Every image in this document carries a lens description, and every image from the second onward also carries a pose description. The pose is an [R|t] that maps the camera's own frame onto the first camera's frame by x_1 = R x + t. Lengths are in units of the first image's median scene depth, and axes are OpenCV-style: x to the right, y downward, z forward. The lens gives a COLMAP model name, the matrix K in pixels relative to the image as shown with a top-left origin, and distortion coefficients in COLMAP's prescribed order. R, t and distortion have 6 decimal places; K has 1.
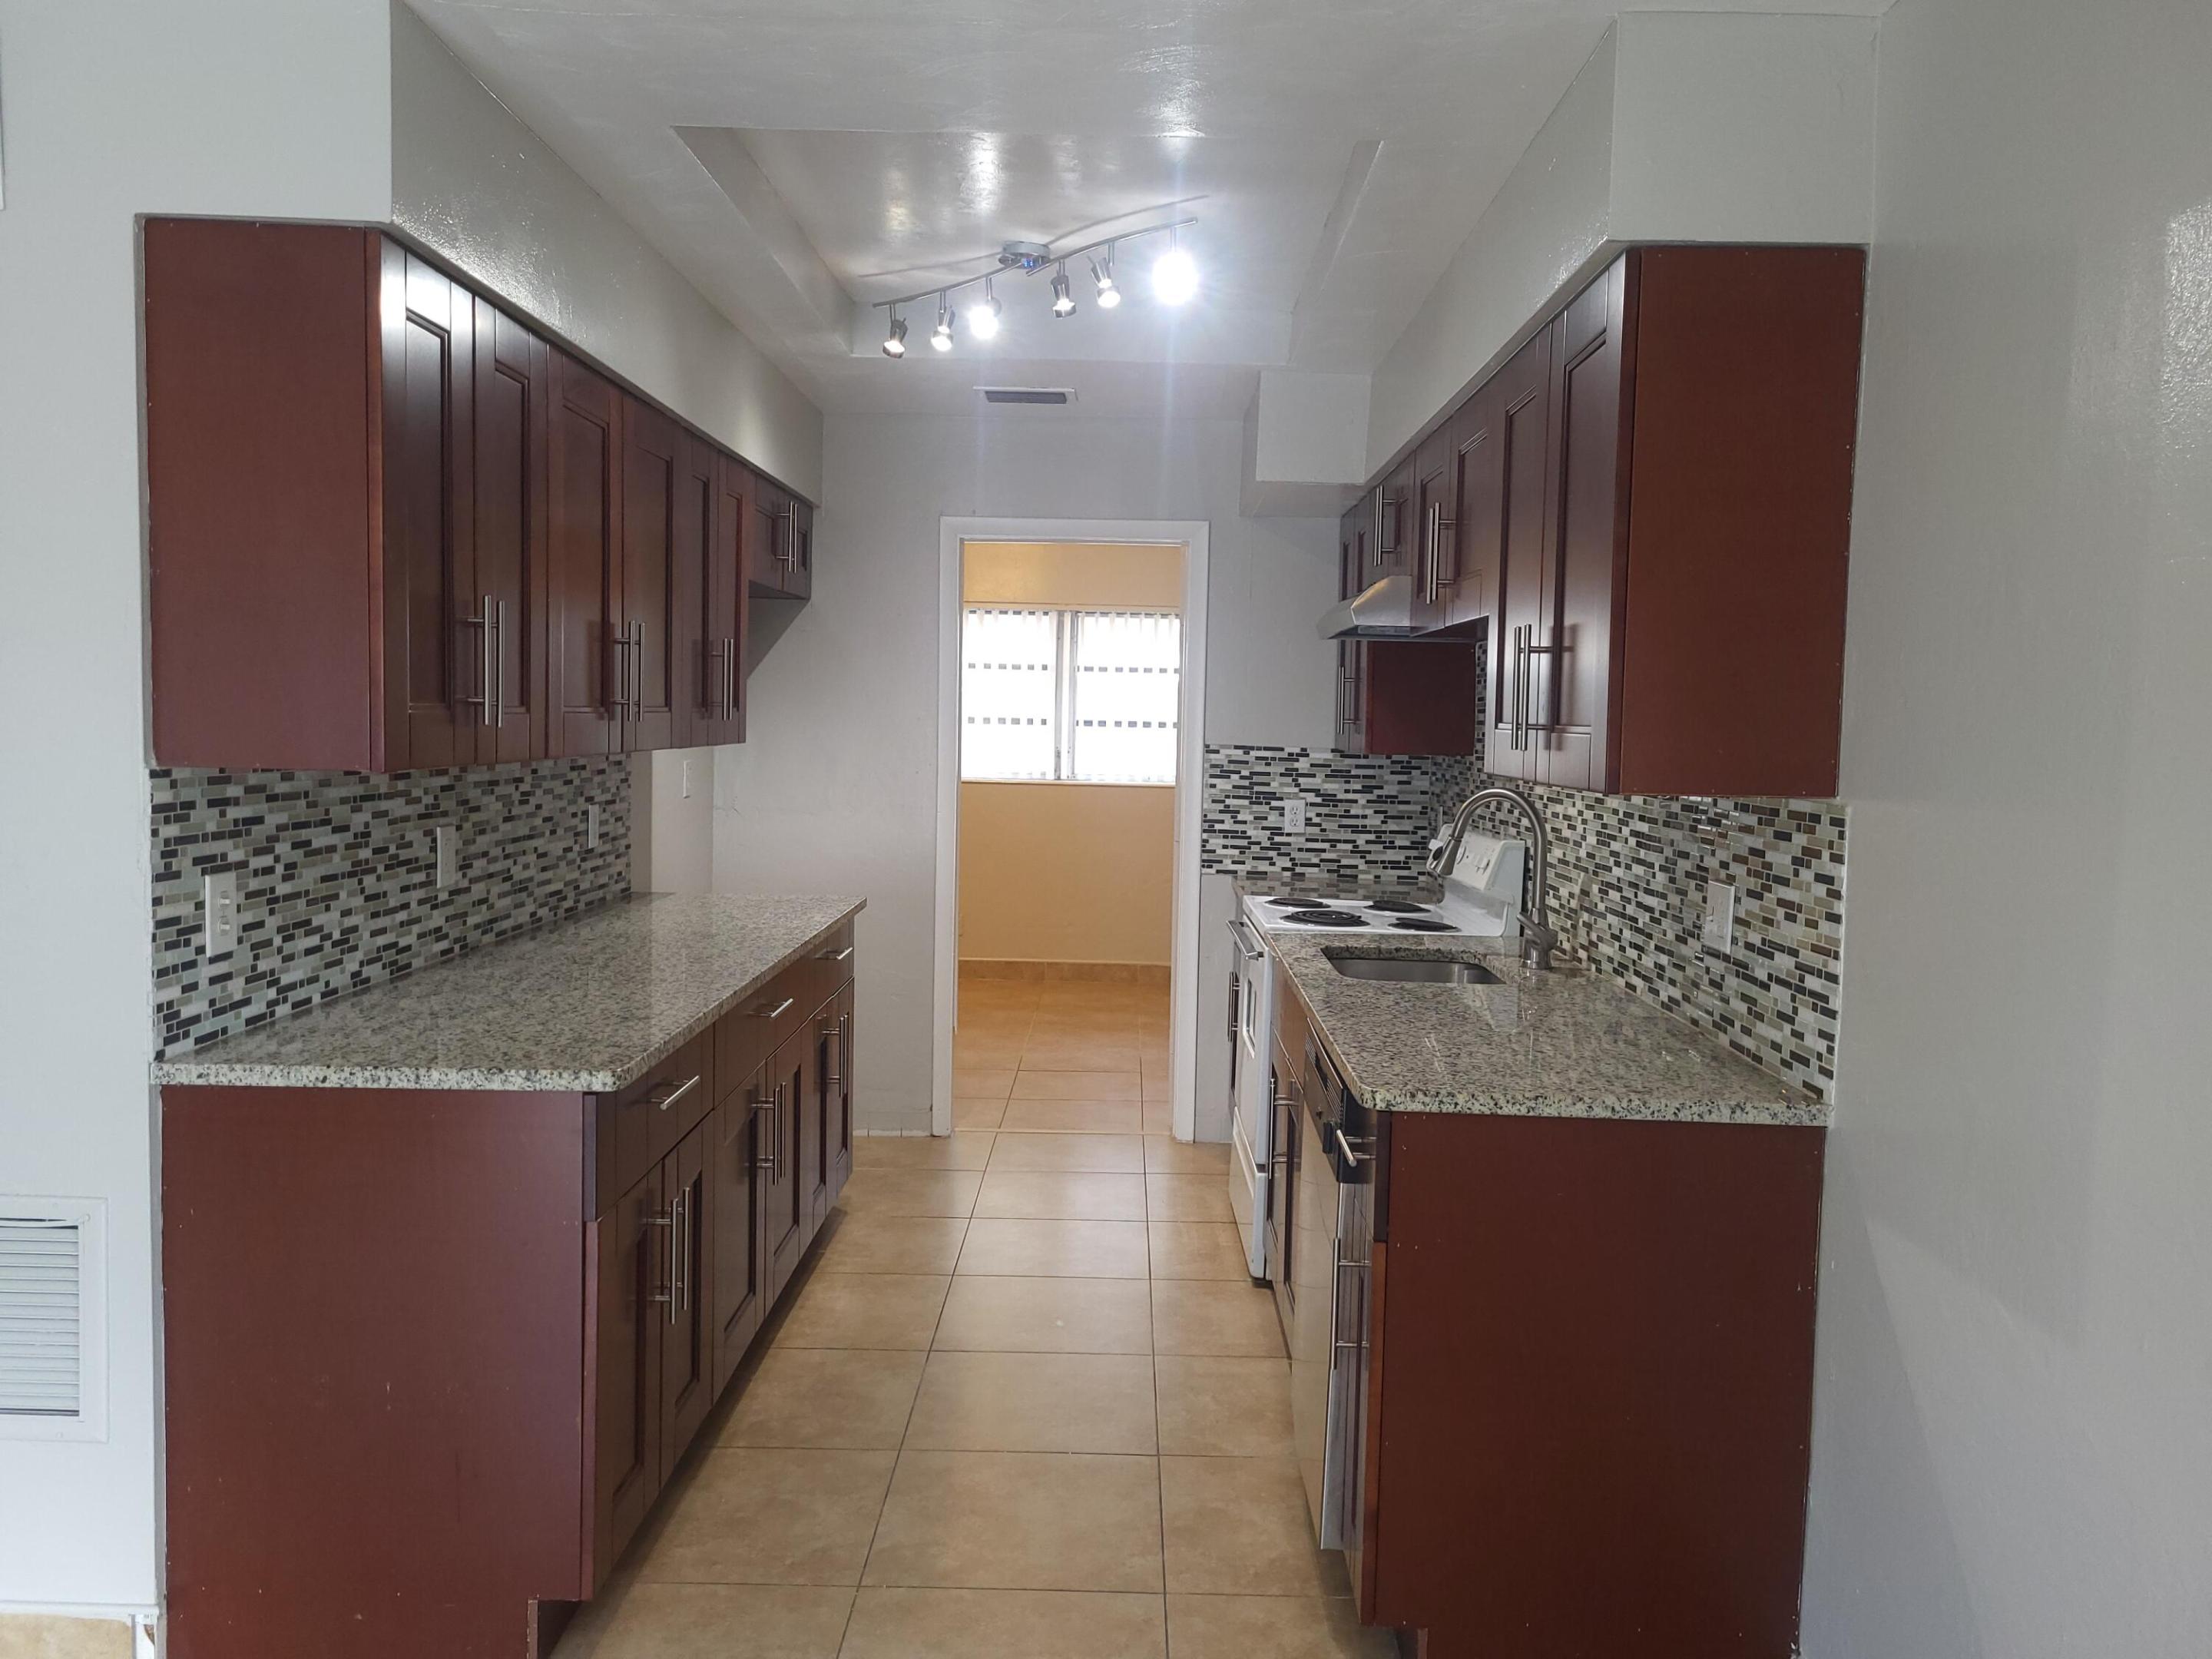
lens RADIAL K [[1675.7, 0, 1120.6], [0, 1675.7, 825.9], [0, 0, 1]] dist [0.053446, -0.039397]
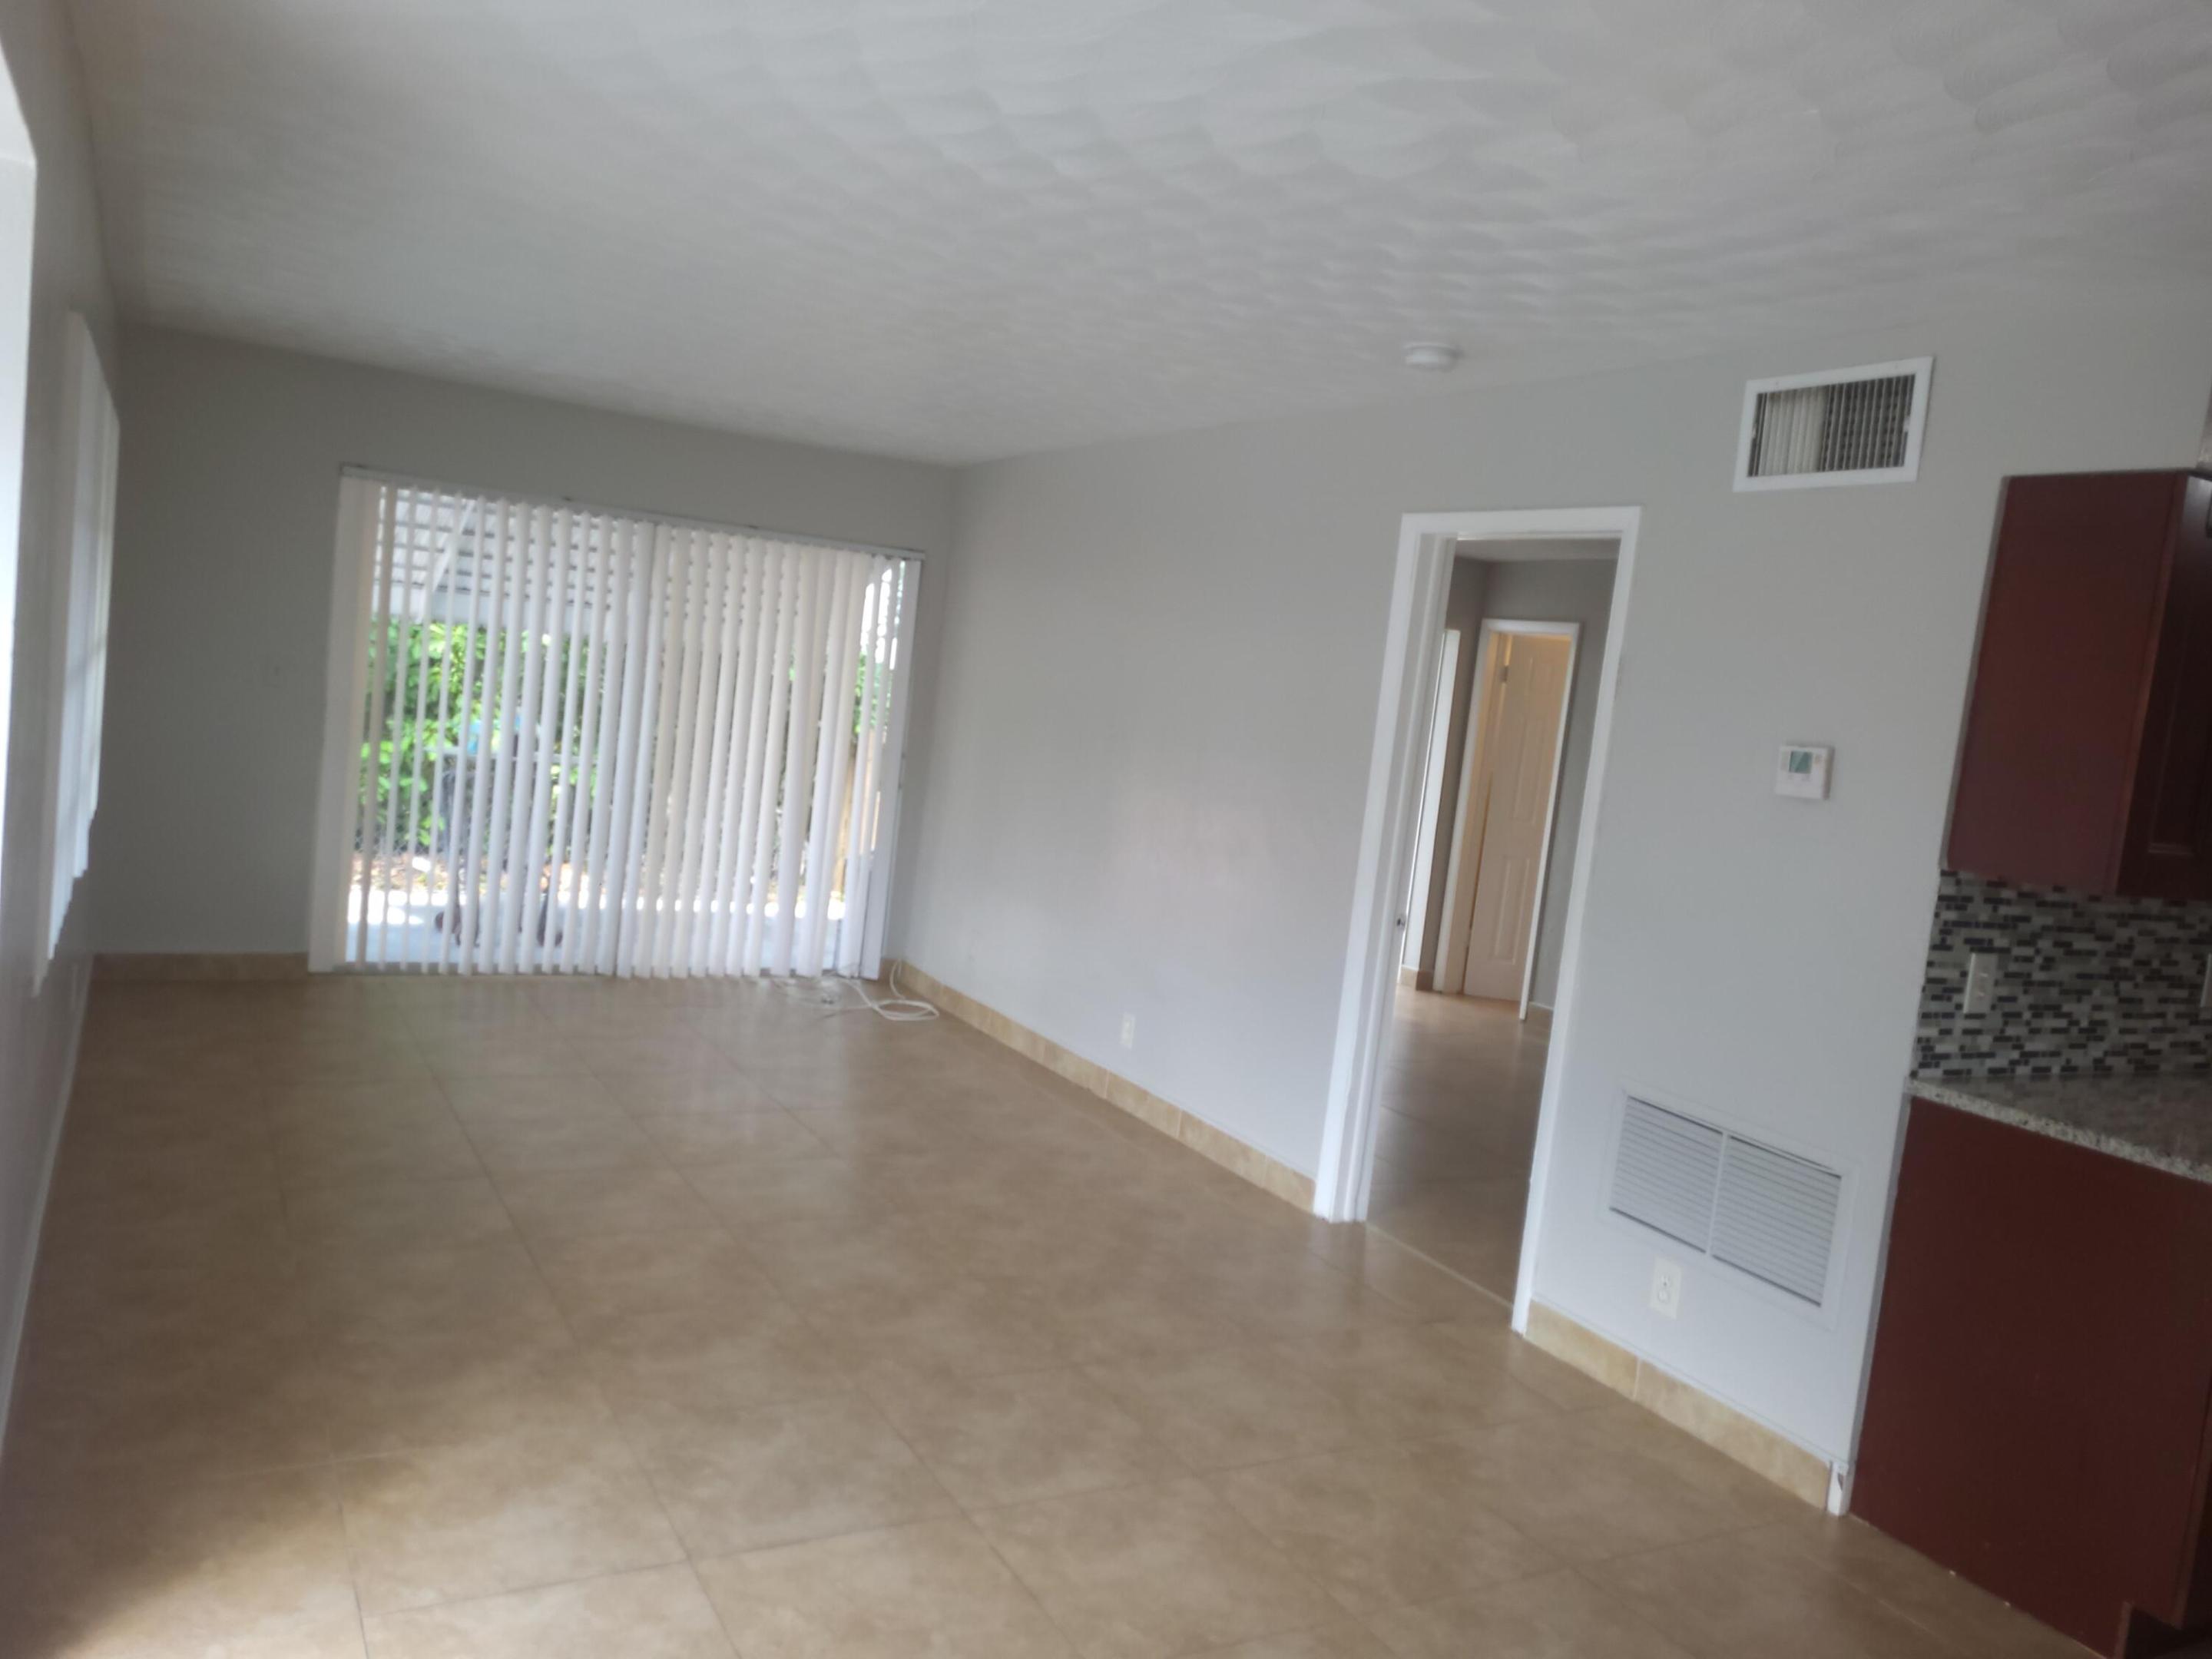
lens RADIAL K [[1675.7, 0, 1093.1], [0, 1675.7, 823.2], [0, 0, 1]] dist [0.053446, -0.039397]
pose [[0.483884, 0.109405, -0.868267, 0.248873], [-0.159689, 0.986536, 0.035313, -0.007241], [0.860439, 0.121565, 0.494840, -0.245538]]
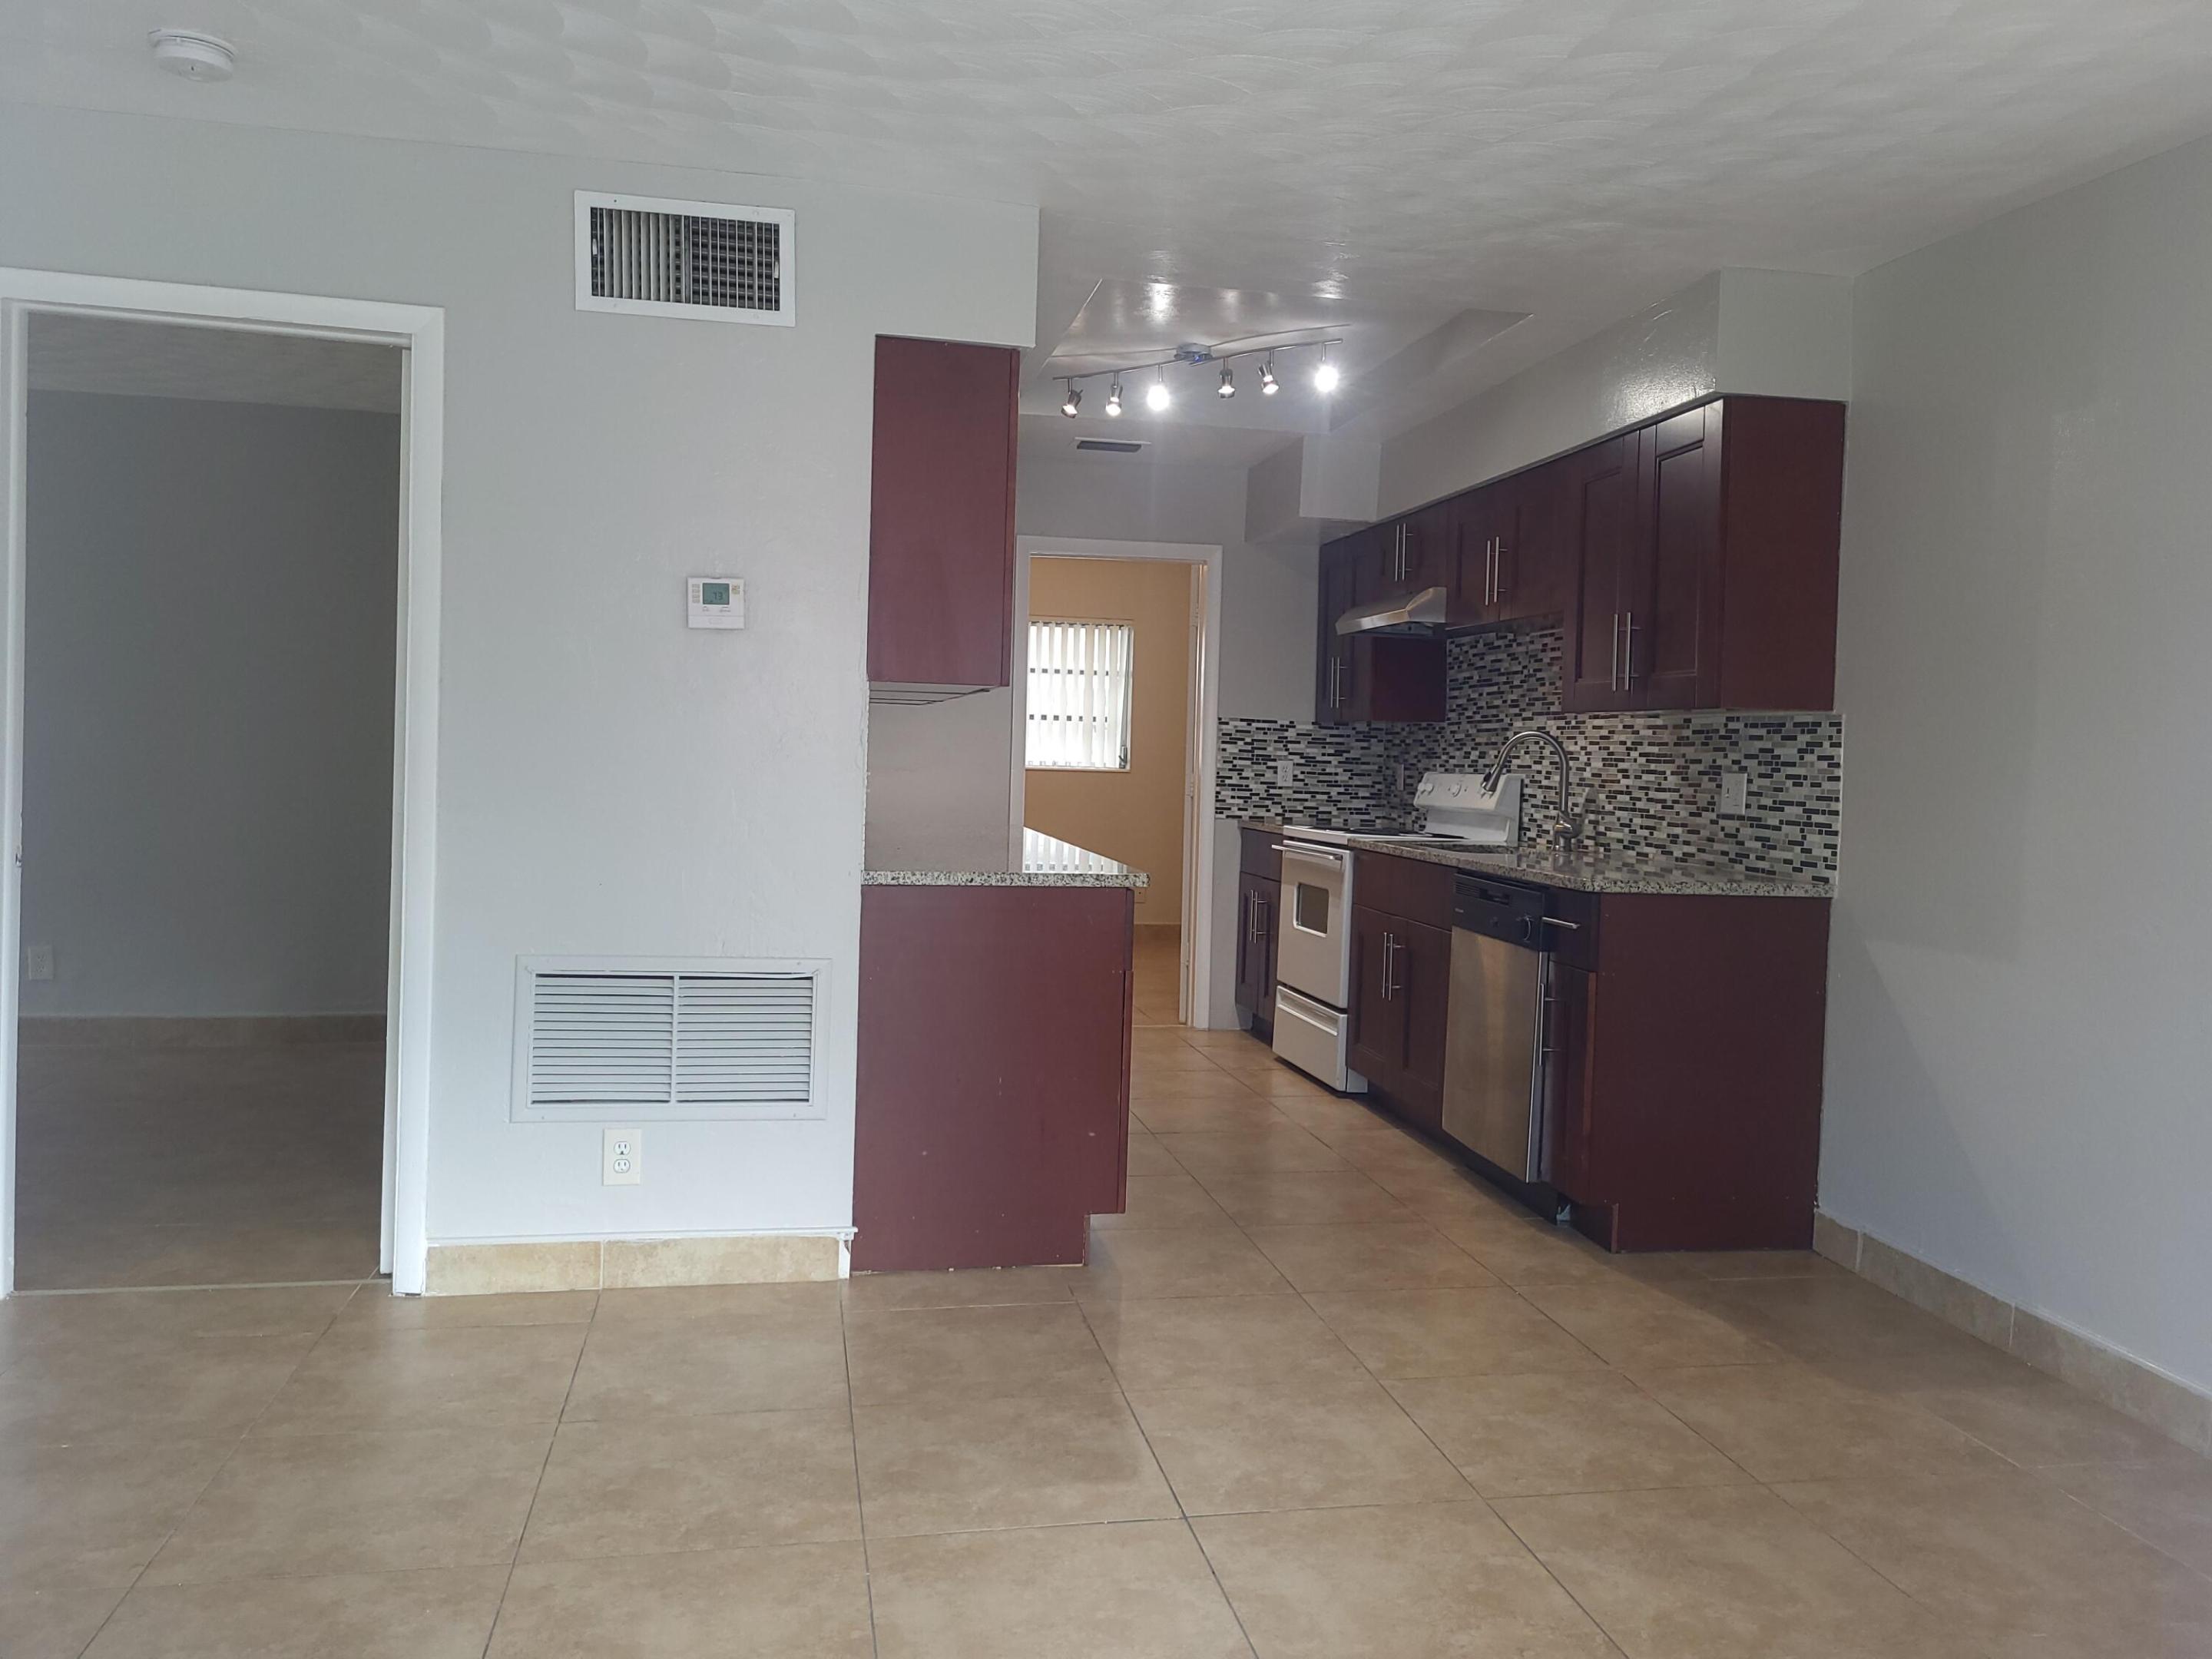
lens RADIAL K [[1675.7, 0, 1126.7], [0, 1675.7, 794.0], [0, 0, 1]] dist [0.053446, -0.039397]
pose [[0.978602, 0.000751, 0.205761, -0.558449], [0.006513, 0.999379, -0.034621, 0.106741], [-0.205659, 0.035220, 0.977990, -0.480365]]
